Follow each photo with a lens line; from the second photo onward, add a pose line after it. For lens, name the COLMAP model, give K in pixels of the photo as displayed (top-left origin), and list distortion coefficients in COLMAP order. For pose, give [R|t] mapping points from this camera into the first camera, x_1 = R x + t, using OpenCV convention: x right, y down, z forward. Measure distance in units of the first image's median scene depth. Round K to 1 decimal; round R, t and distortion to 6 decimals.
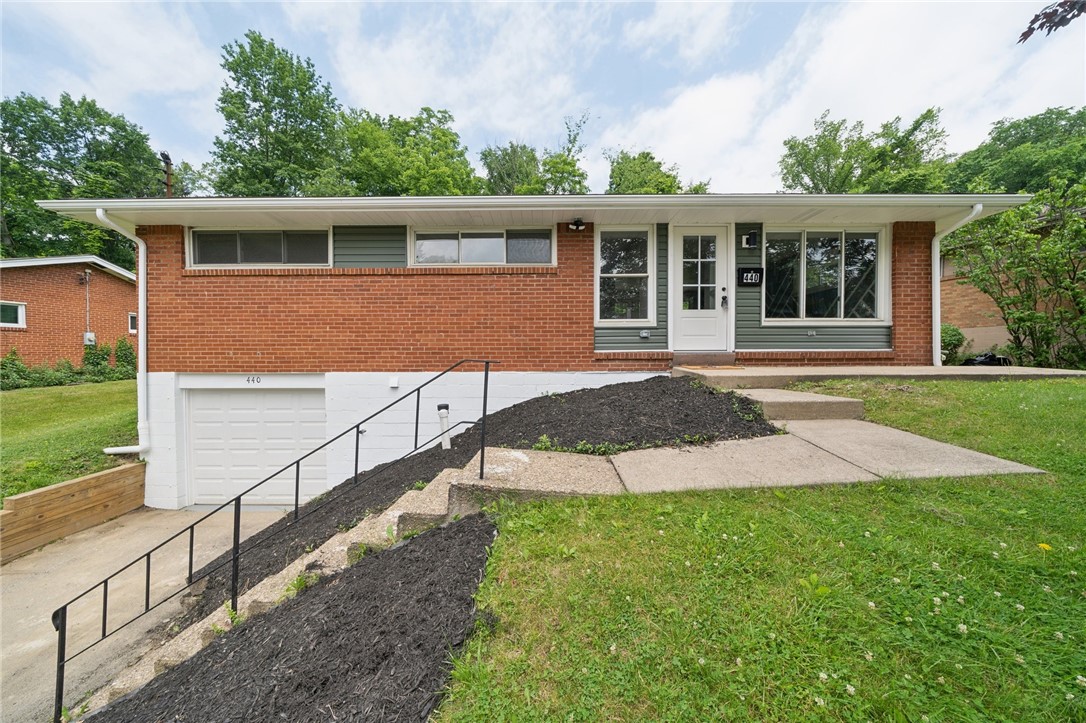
lens RADIAL K [[374.7, 0, 543.0], [0, 374.7, 361.5], [0, 0, 1]] dist [-0.001363, 0.000171]
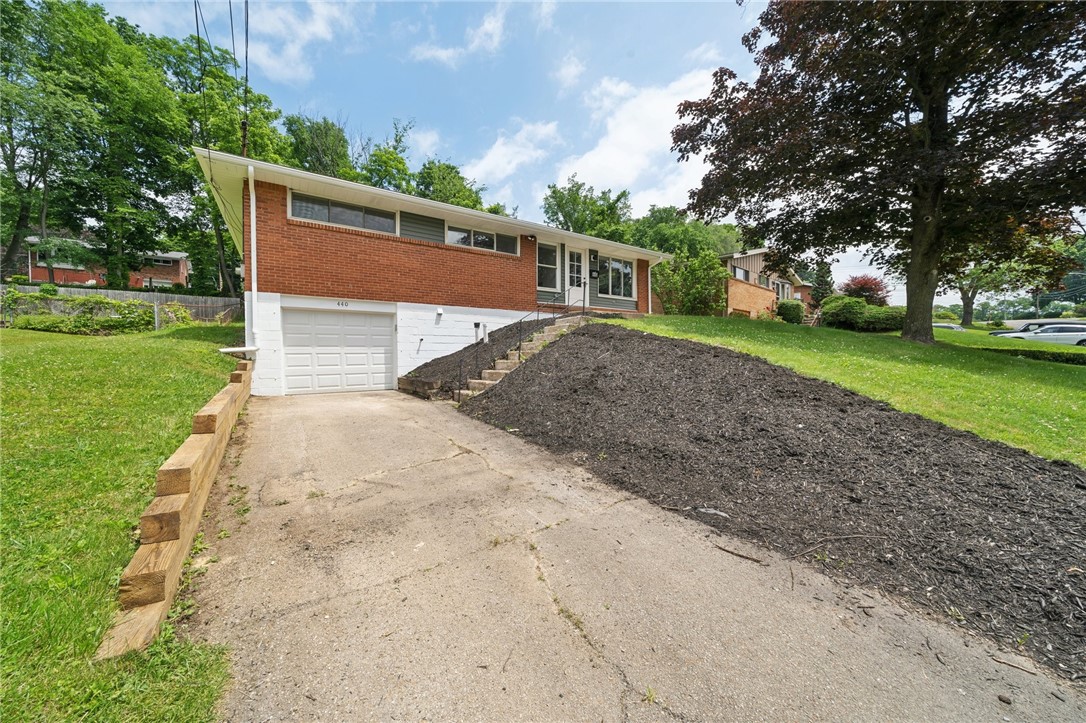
lens RADIAL K [[381.8, 0, 554.8], [0, 381.8, 367.3], [0, 0, 1]] dist [-0.001609, -0.000177]
pose [[0.805724, -0.024322, 0.591791, -0.977785], [0.022998, 0.999688, 0.009775, 0.295784], [-0.591844, 0.005734, 0.806032, -0.680397]]
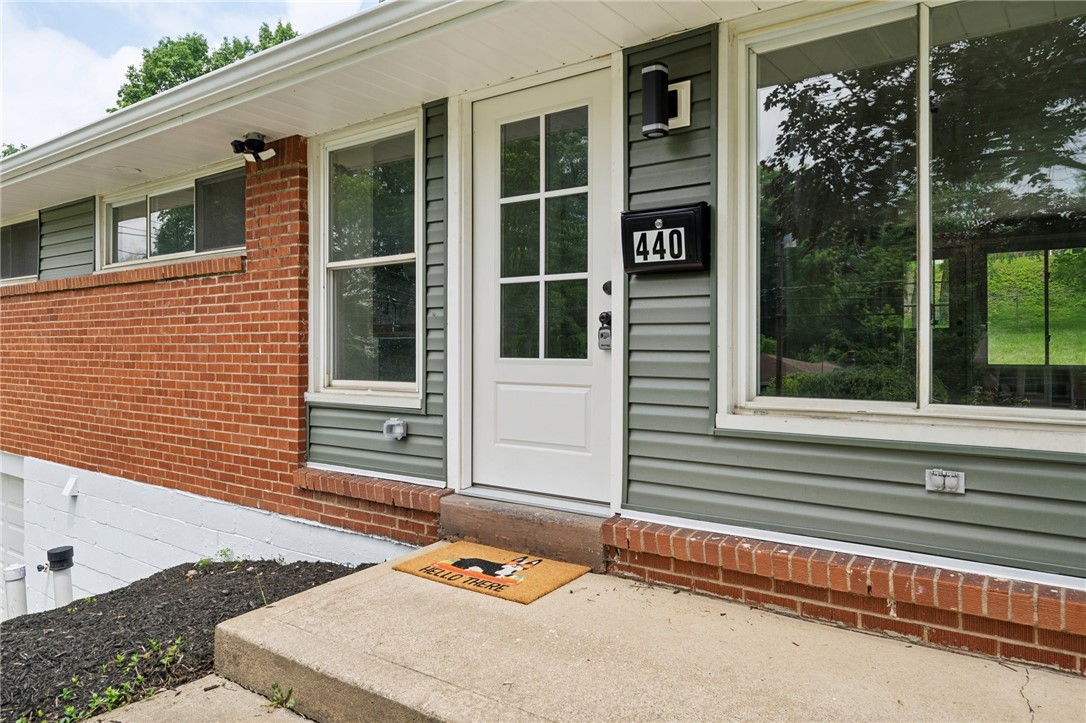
lens RADIAL K [[797.4, 0, 521.1], [0, 797.4, 355.9], [0, 0, 1]] dist [0.031801, -0.000637]
pose [[0.770037, 0.013356, -0.637860, 0.814705], [-0.036907, 0.999039, -0.023635, -0.125699], [0.636931, 0.041741, 0.769790, 0.495985]]
